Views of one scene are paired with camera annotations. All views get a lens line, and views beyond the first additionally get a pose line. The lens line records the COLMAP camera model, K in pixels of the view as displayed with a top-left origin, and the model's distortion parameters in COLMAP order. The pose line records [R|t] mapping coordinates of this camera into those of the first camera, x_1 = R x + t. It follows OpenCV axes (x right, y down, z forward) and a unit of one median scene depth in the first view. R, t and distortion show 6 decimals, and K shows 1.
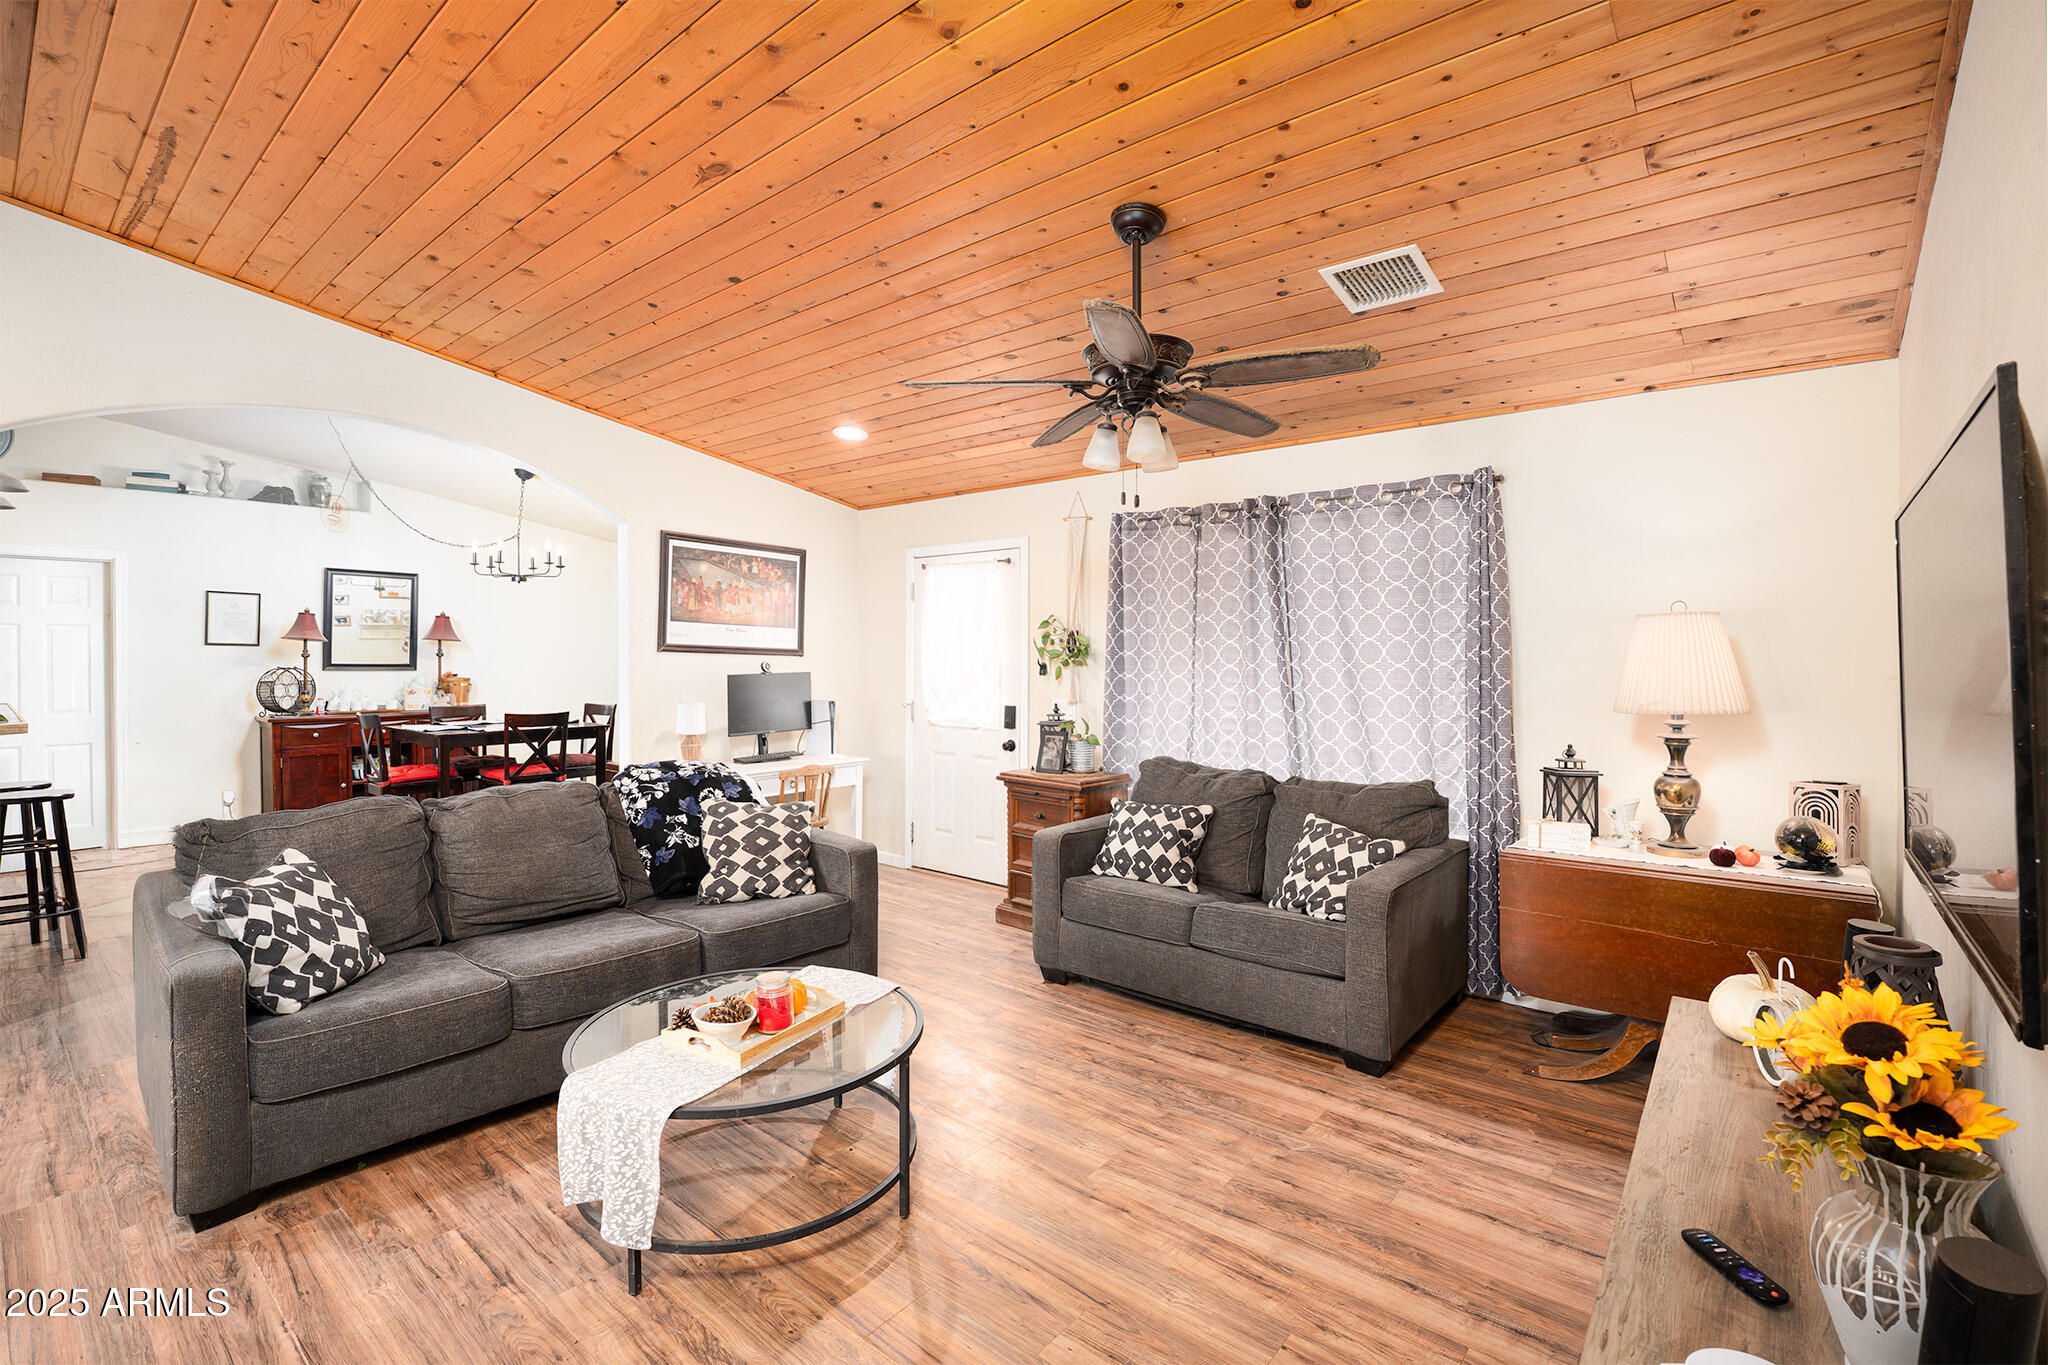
lens RADIAL K [[953.8, 0, 1014.1], [0, 953.8, 666.4], [0, 0, 1]] dist [-0.010280, 0.000101]
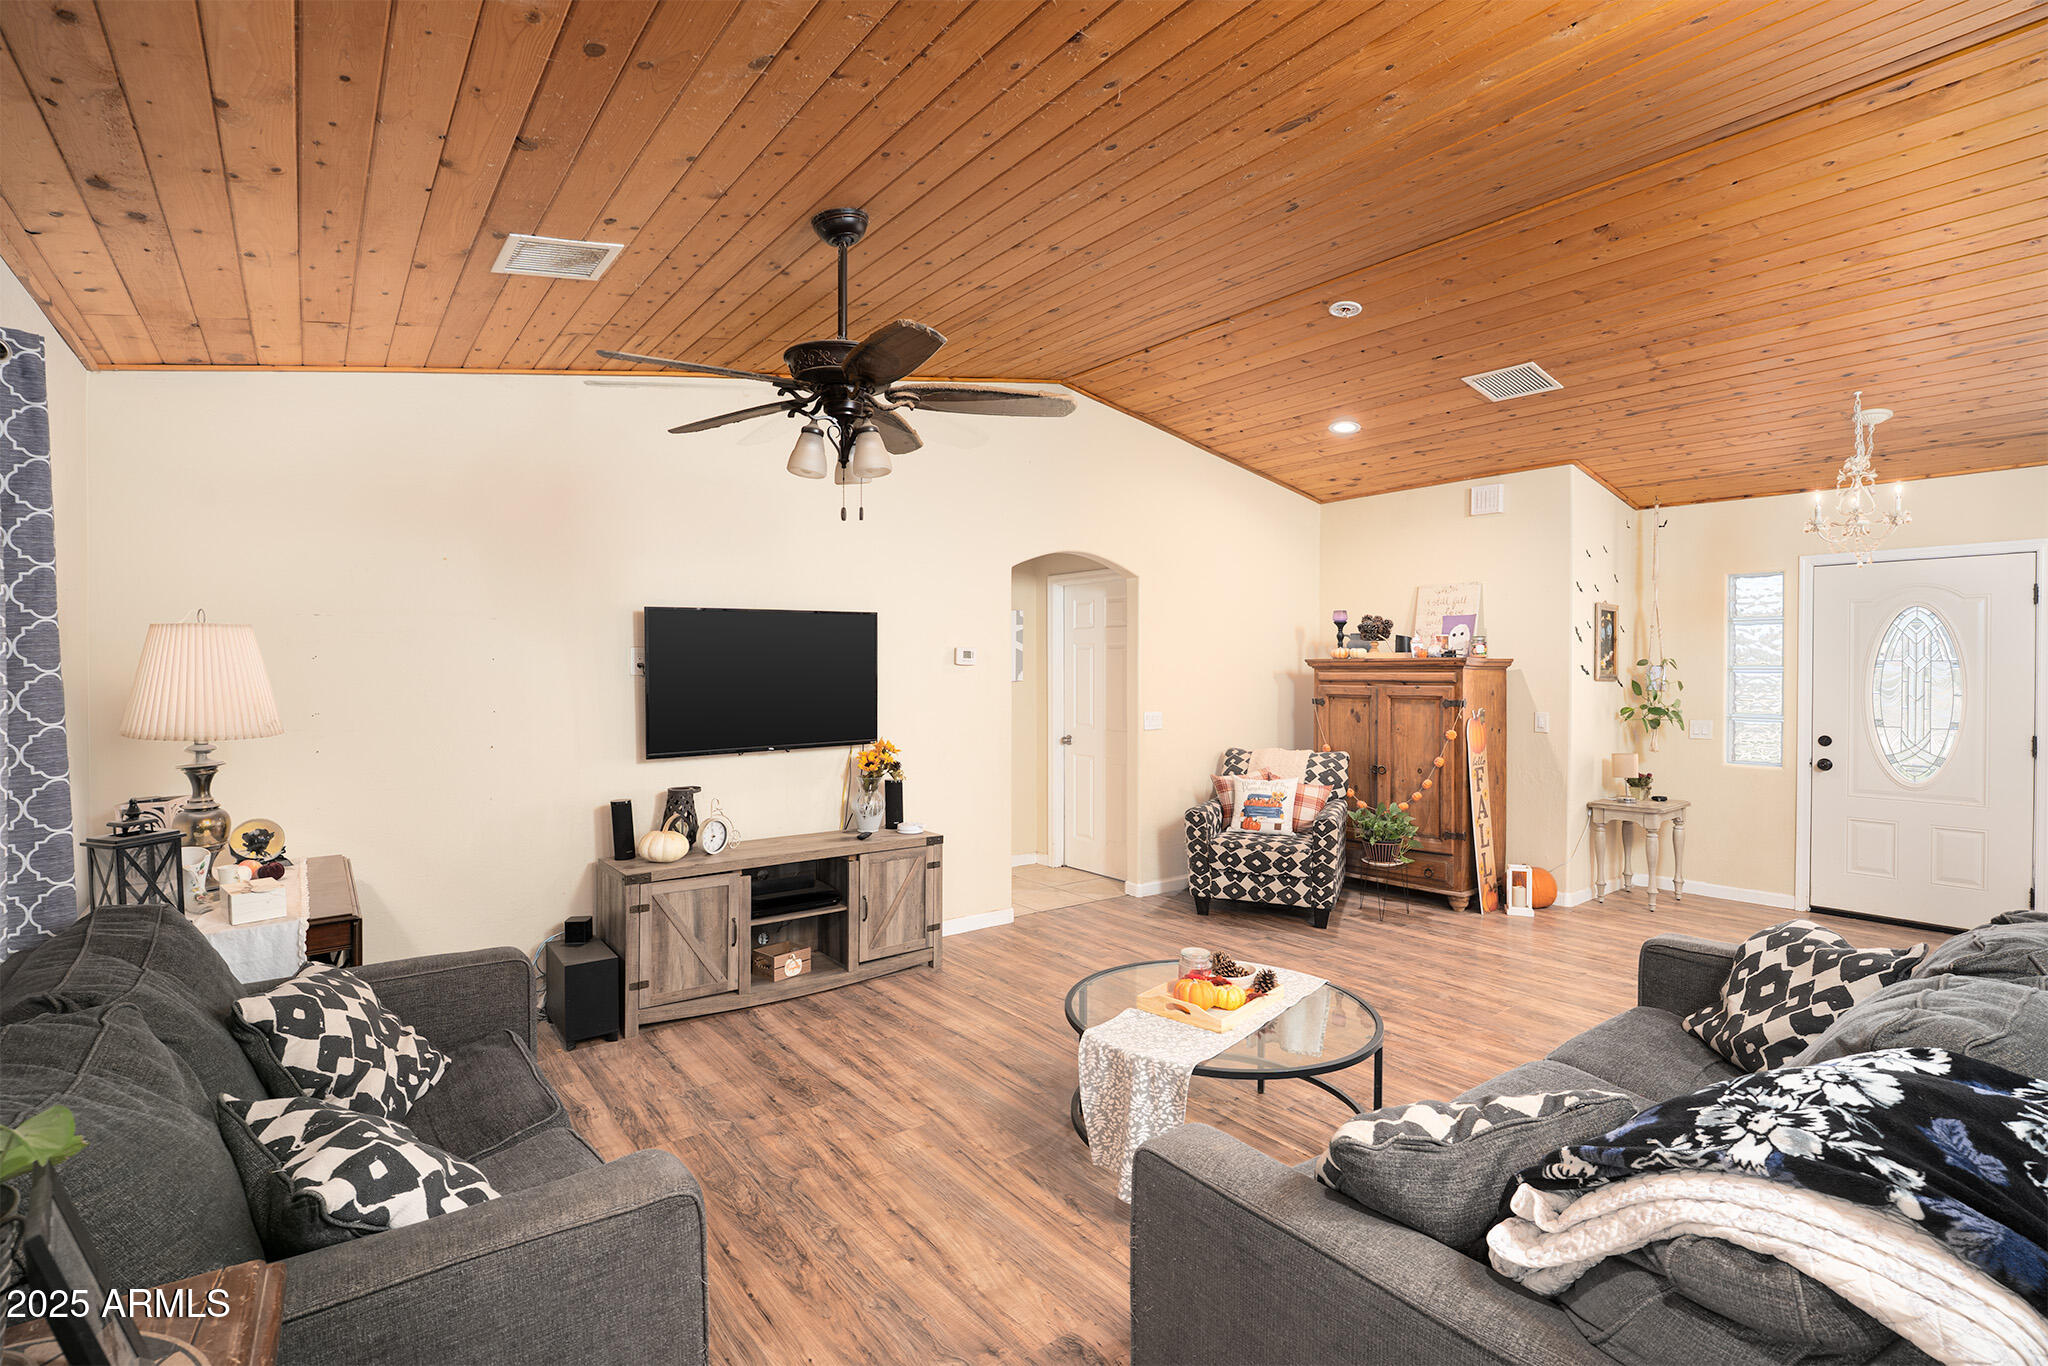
lens RADIAL K [[953.8, 0, 1016.1], [0, 953.8, 679.2], [0, 0, 1]] dist [-0.010280, 0.000101]
pose [[-0.980350, 0.004281, 0.197220, -0.258792], [0.008405, 0.999763, 0.020078, -0.020668], [-0.197088, 0.021341, -0.980154, 2.092210]]
